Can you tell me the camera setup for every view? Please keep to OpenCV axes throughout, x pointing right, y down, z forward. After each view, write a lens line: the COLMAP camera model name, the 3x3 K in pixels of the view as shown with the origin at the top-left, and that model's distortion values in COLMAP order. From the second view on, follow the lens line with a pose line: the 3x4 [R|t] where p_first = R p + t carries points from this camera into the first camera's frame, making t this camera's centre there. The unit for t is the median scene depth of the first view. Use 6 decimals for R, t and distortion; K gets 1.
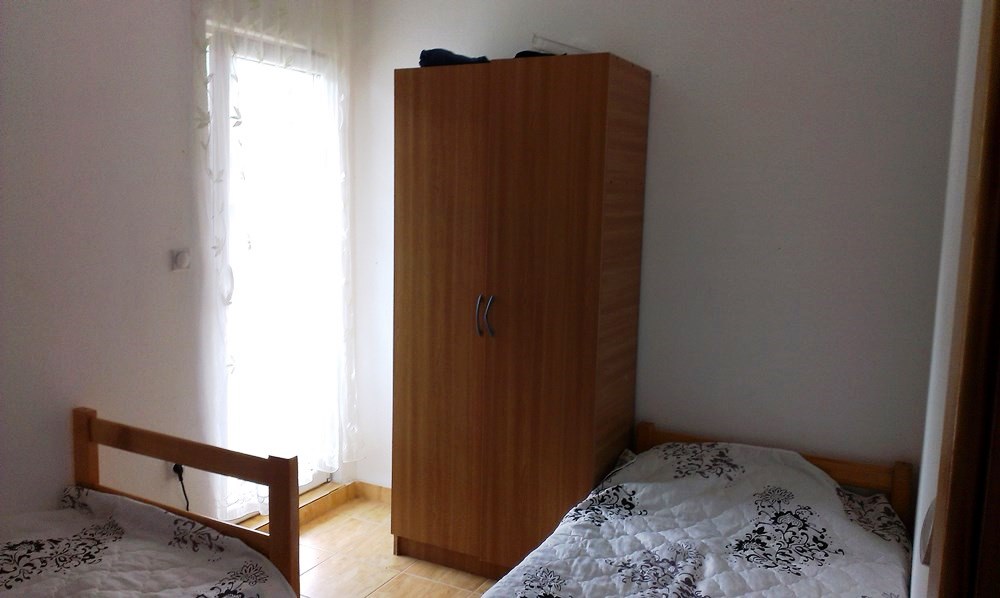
lens RADIAL K [[811.7, 0, 483.8], [0, 811.7, 298.5], [0, 0, 1]] dist [0.155949, -0.293733]
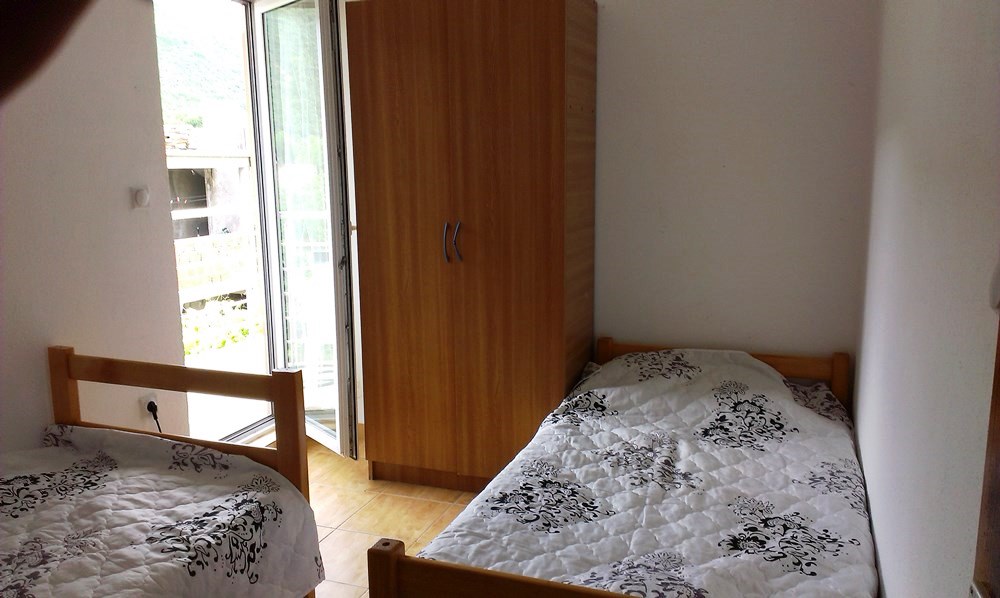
lens RADIAL K [[811.7, 0, 483.8], [0, 811.7, 298.5], [0, 0, 1]] dist [0.155949, -0.293733]
pose [[0.991658, -0.047654, 0.119765, -0.105908], [0.042384, 0.998034, 0.046175, 0.056557], [-0.121730, -0.040714, 0.991728, -0.044019]]
